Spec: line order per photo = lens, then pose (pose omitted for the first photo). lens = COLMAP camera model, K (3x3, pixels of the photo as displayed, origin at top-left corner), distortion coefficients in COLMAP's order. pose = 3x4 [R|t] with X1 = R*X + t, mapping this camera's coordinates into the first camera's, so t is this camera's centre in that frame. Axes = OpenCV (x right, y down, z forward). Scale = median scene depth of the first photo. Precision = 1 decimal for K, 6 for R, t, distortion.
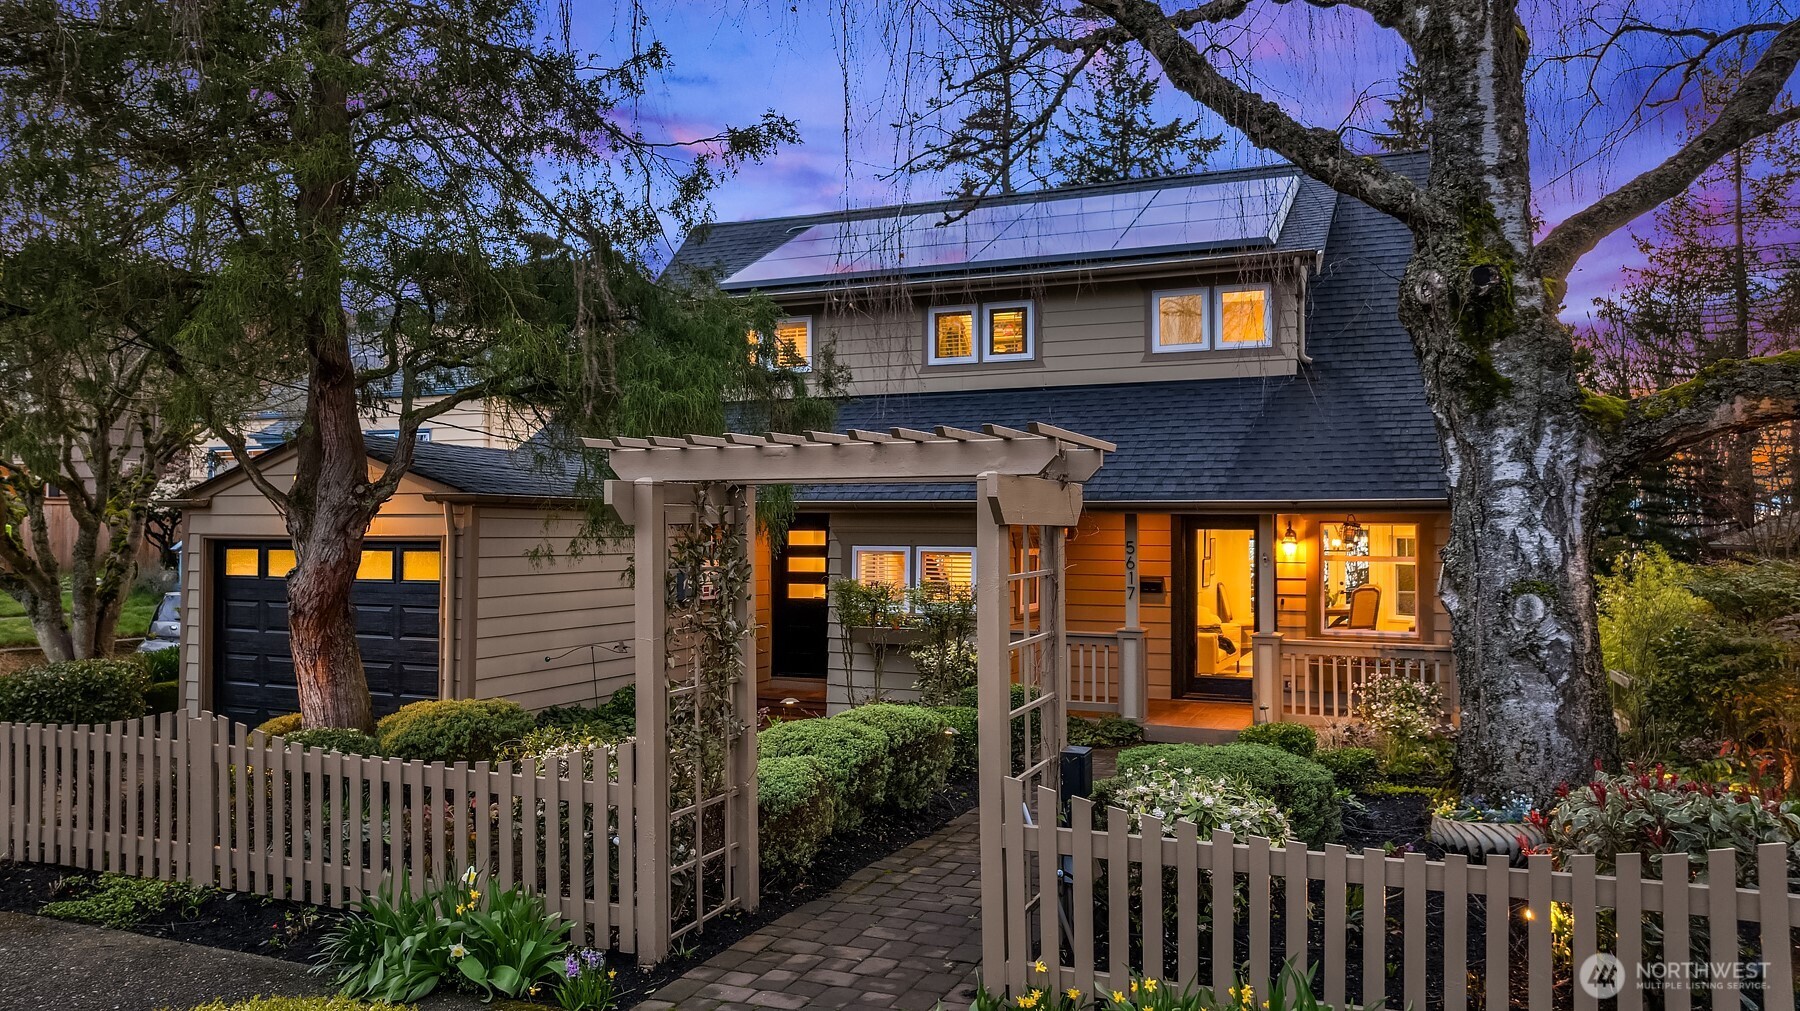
lens RADIAL K [[1301.7, 0, 900.0], [0, 1301.7, 505.5], [0, 0, 1]] dist [-0.064412, 0.080043]
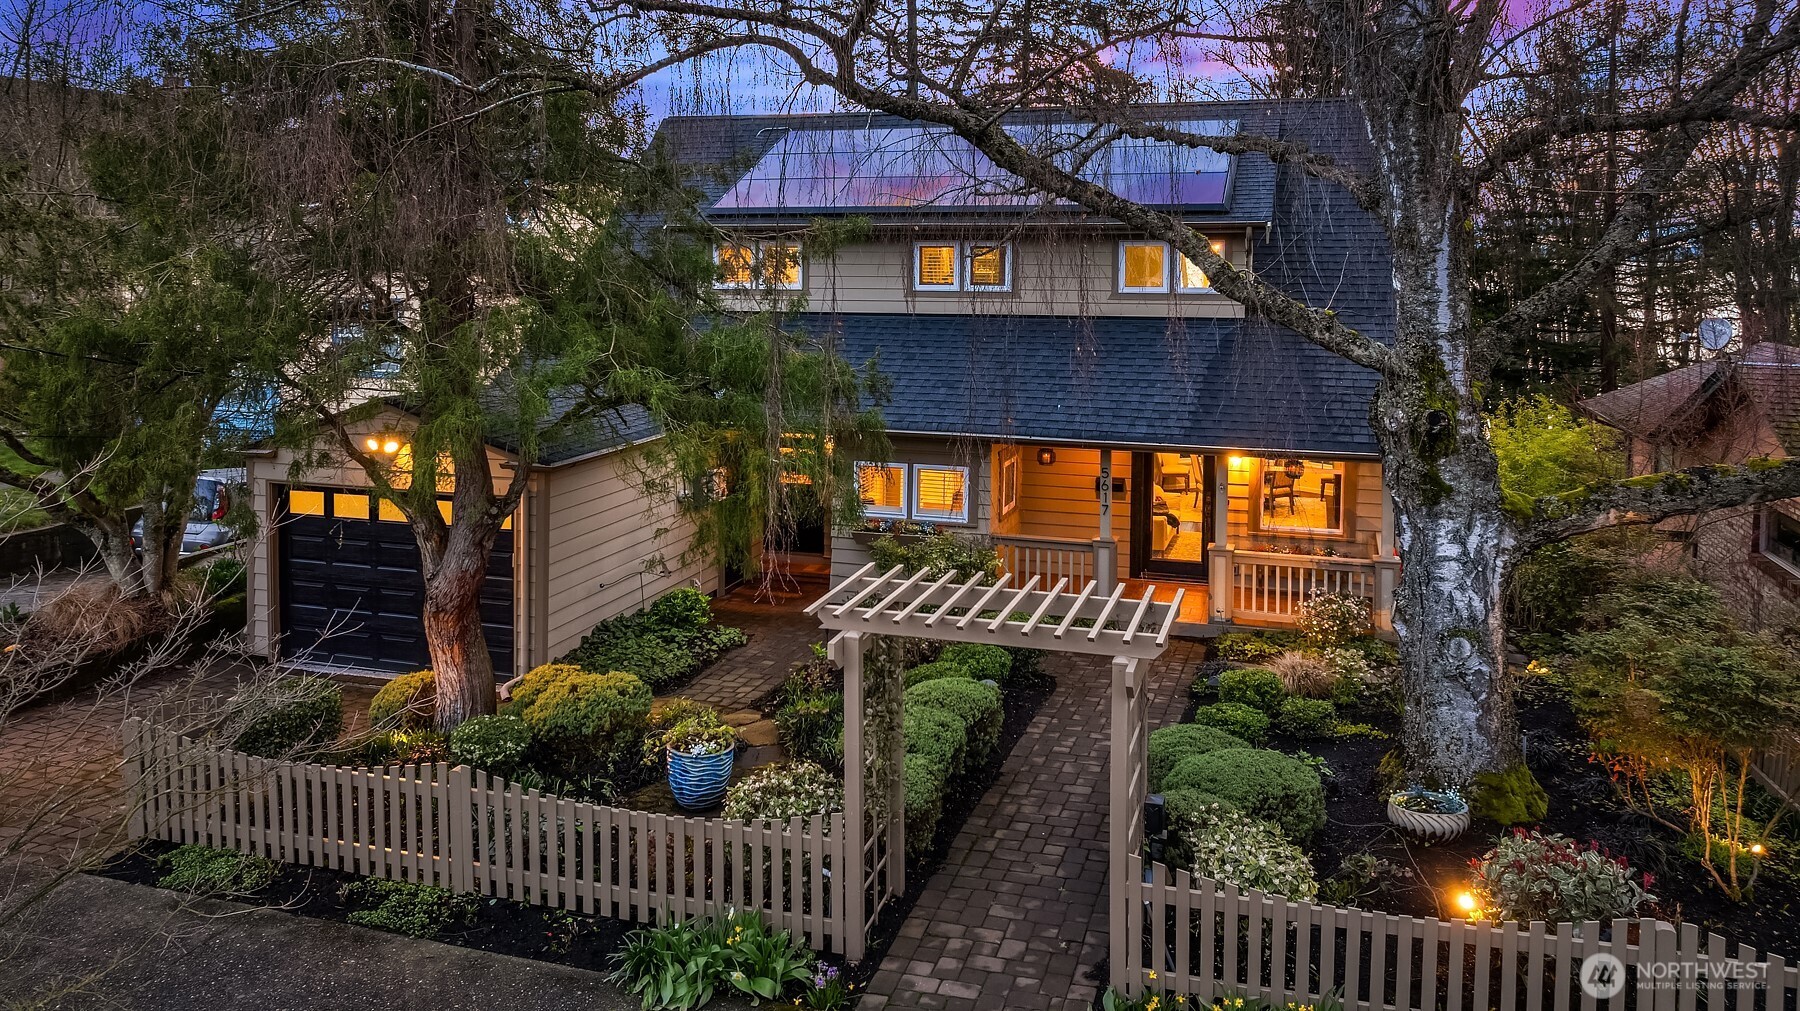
lens RADIAL K [[1303.4, 0, 893.5], [0, 1303.4, 391.8], [0, 0, 1]] dist [-0.018386, -0.003762]
pose [[0.996506, -0.028837, 0.078383, -0.211836], [0.020243, 0.993912, 0.108299, -0.354146], [-0.081029, -0.106334, 0.991023, -0.288744]]
